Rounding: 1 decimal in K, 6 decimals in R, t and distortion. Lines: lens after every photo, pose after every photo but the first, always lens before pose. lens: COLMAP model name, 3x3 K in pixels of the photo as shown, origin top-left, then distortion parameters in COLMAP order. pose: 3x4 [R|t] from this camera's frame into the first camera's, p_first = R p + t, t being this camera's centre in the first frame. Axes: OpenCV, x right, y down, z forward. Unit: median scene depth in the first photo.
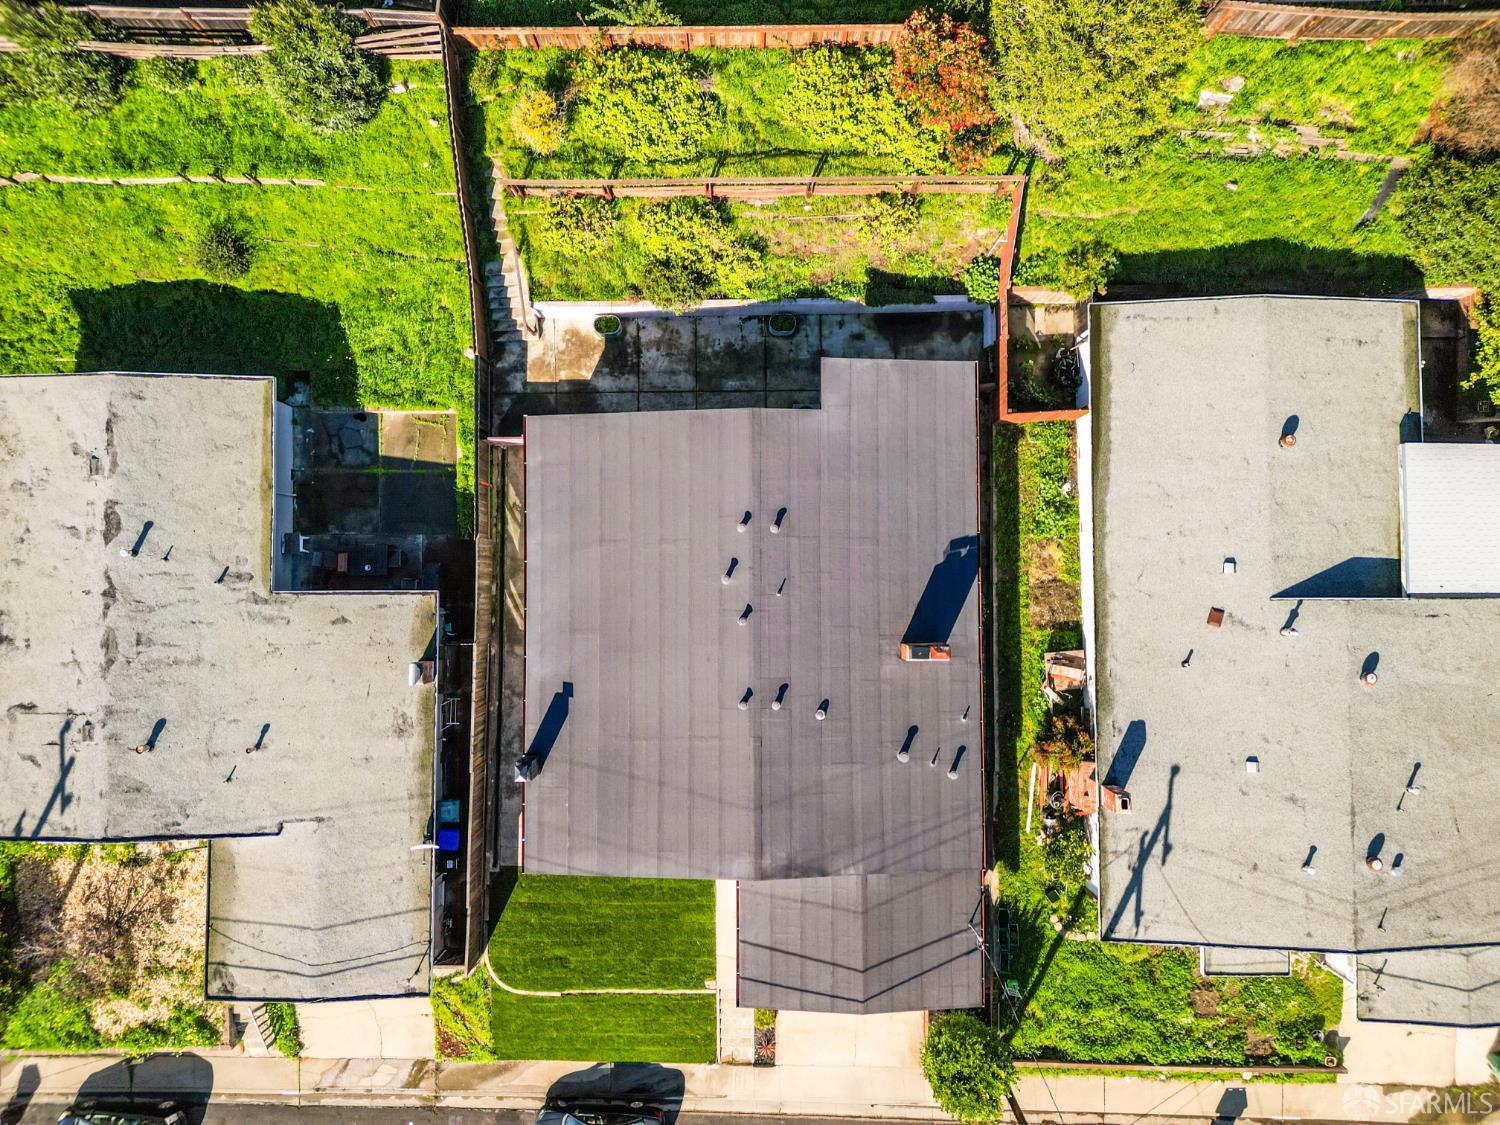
lens RADIAL K [[1055.8, 0, 756.0], [0, 1055.8, 557.6], [0, 0, 1]] dist [0.073219, -0.061201]
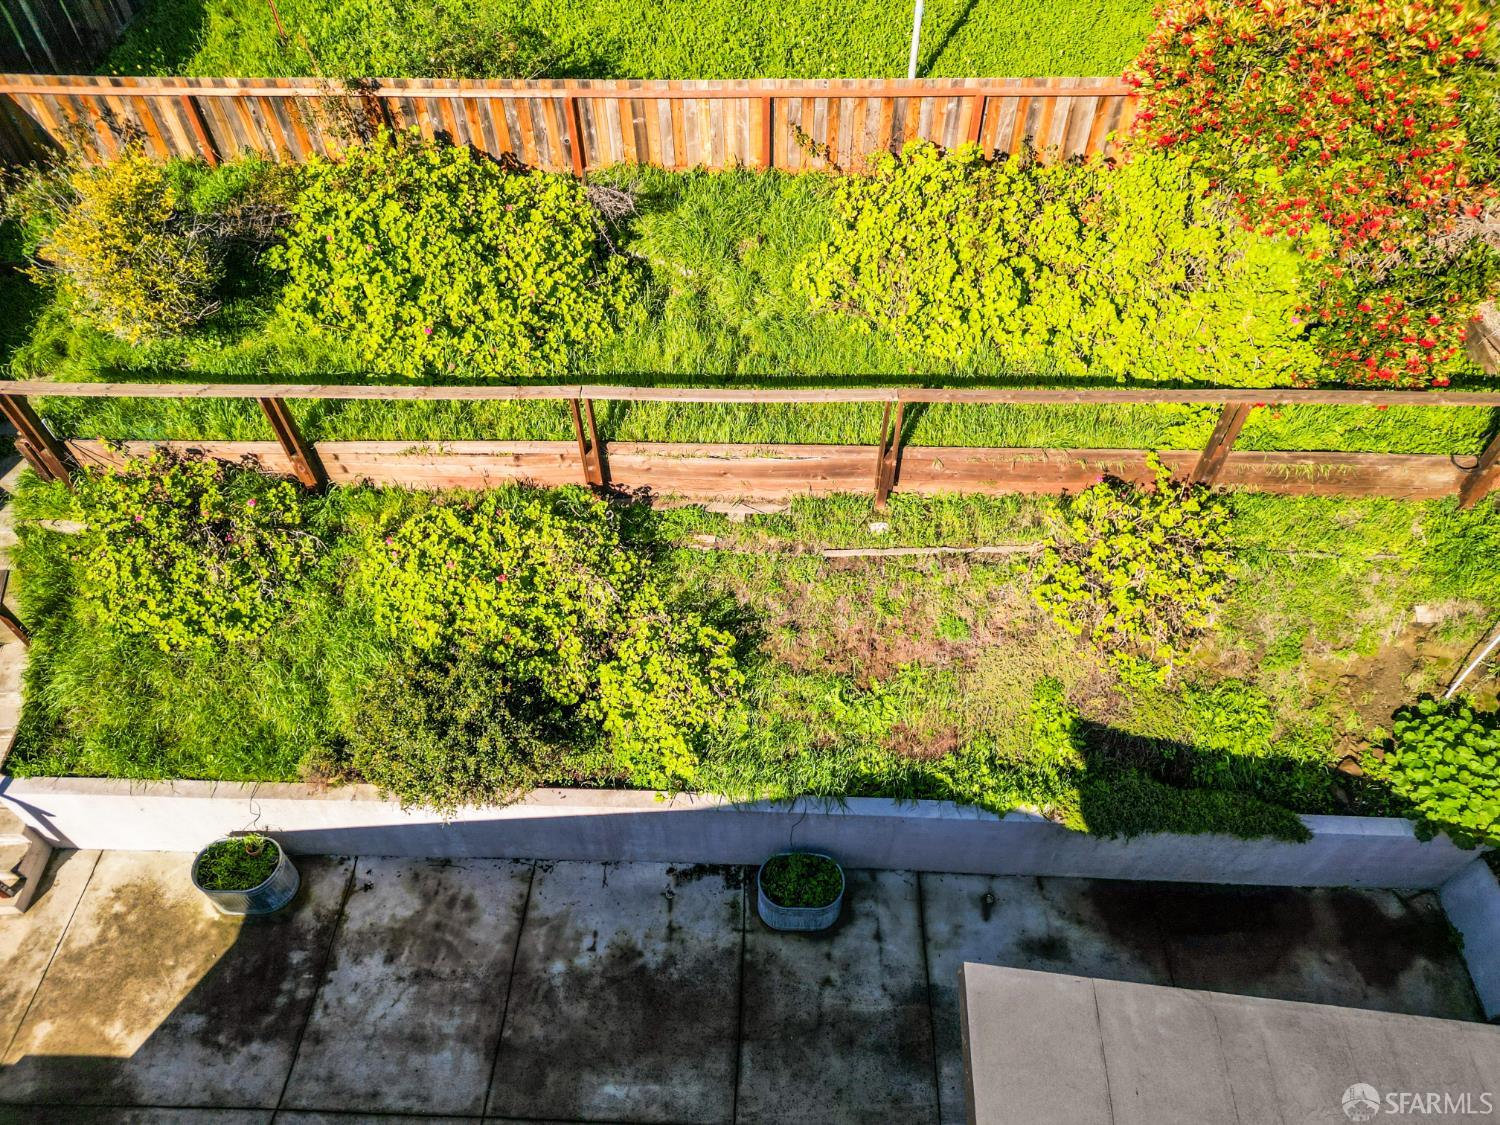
lens RADIAL K [[1055.8, 0, 756.0], [0, 1055.8, 557.6], [0, 0, 1]] dist [0.073219, -0.061201]
pose [[0.998592, 0.035127, -0.039749, 0.021417], [-0.052191, 0.784564, -0.617848, -0.105278], [0.009482, 0.619052, 0.785292, 0.710491]]
